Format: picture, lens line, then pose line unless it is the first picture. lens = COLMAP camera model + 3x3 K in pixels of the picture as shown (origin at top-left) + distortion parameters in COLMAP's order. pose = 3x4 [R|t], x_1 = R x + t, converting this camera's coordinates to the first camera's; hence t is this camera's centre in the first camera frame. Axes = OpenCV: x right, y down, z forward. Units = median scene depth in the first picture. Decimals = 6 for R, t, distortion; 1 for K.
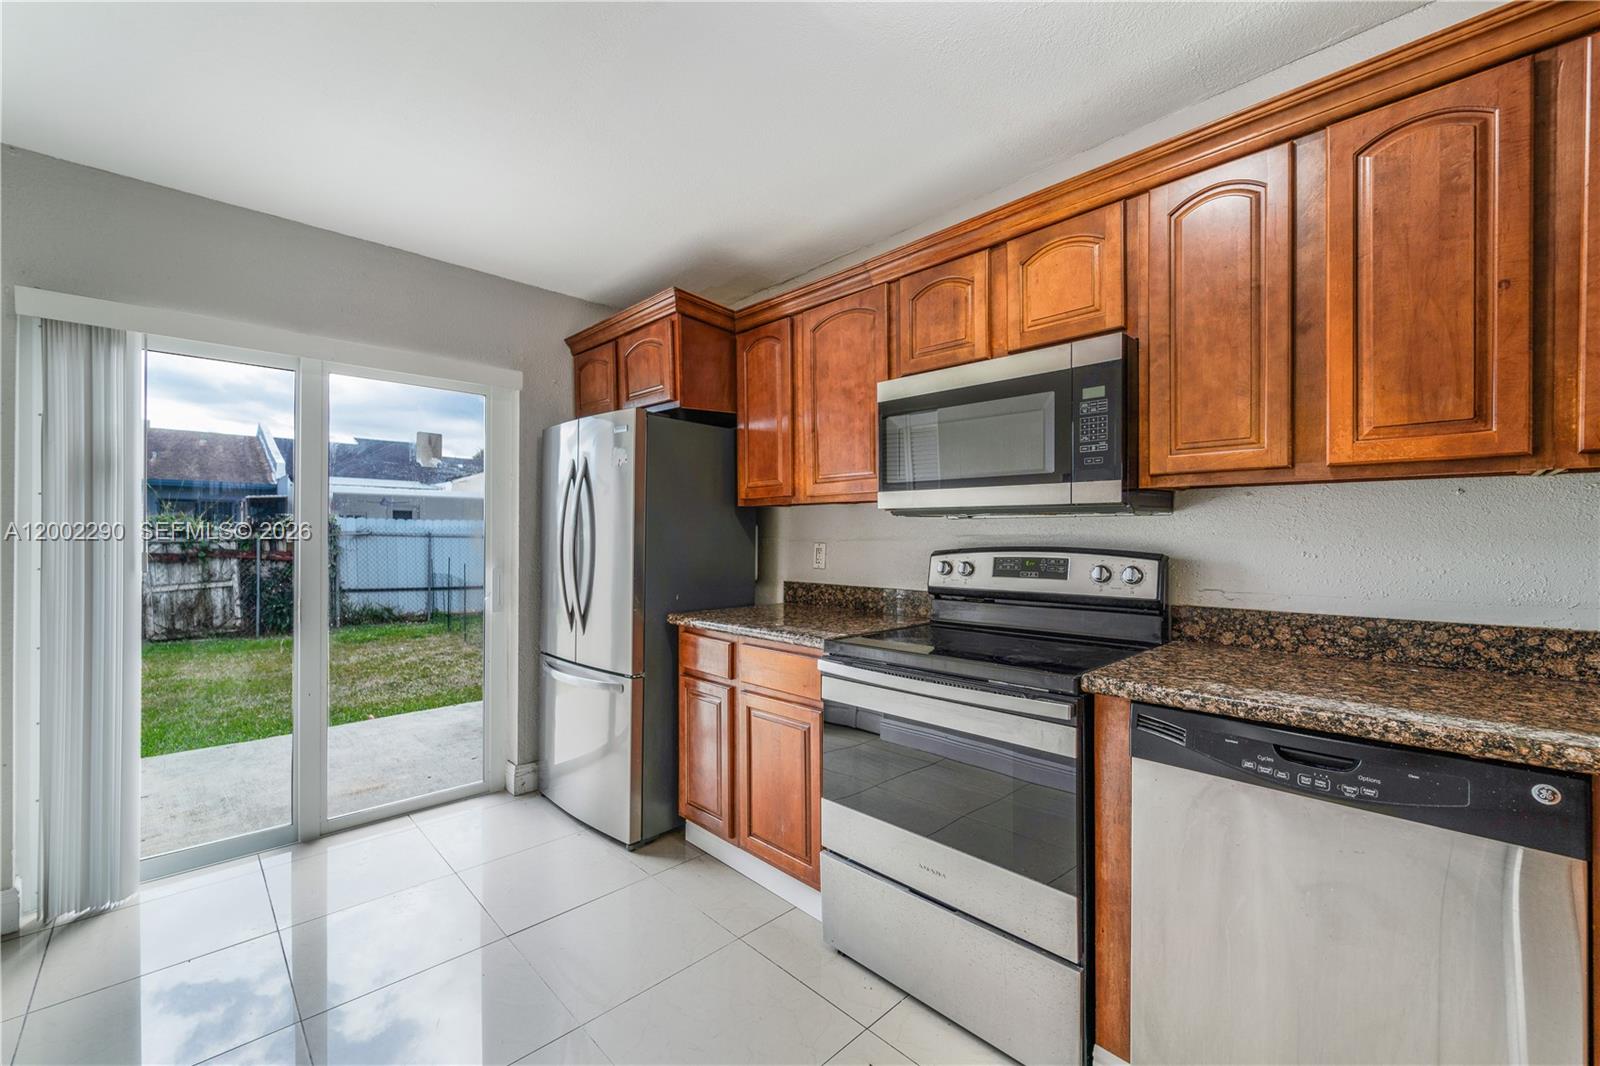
lens RADIAL K [[653.8, 0, 802.7], [0, 653.8, 536.5], [0, 0, 1]] dist [-0.000602, -0.000127]
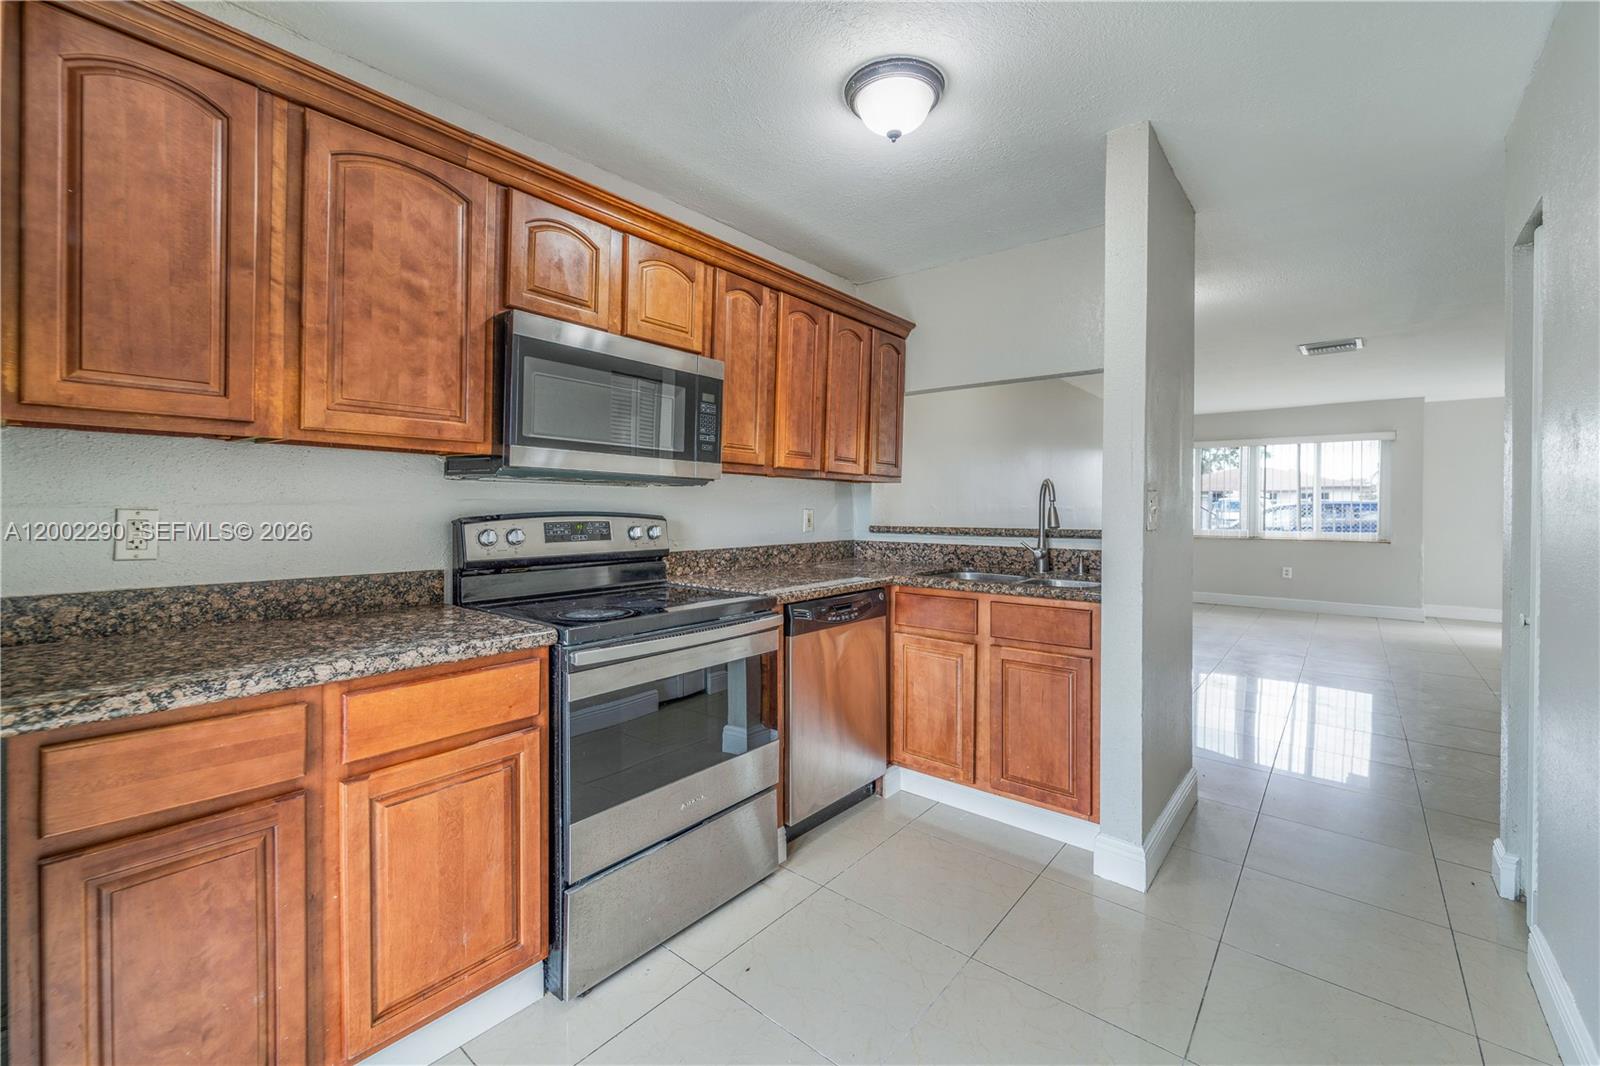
lens RADIAL K [[659.0, 0, 769.9], [0, 659.0, 518.7], [0, 0, 1]] dist [-0.000127, -0.000049]
pose [[-0.082904, -0.016173, 0.996426, -0.807550], [-0.005913, 0.999859, 0.015737, 0.008900], [-0.996540, -0.004587, -0.082987, 0.841798]]
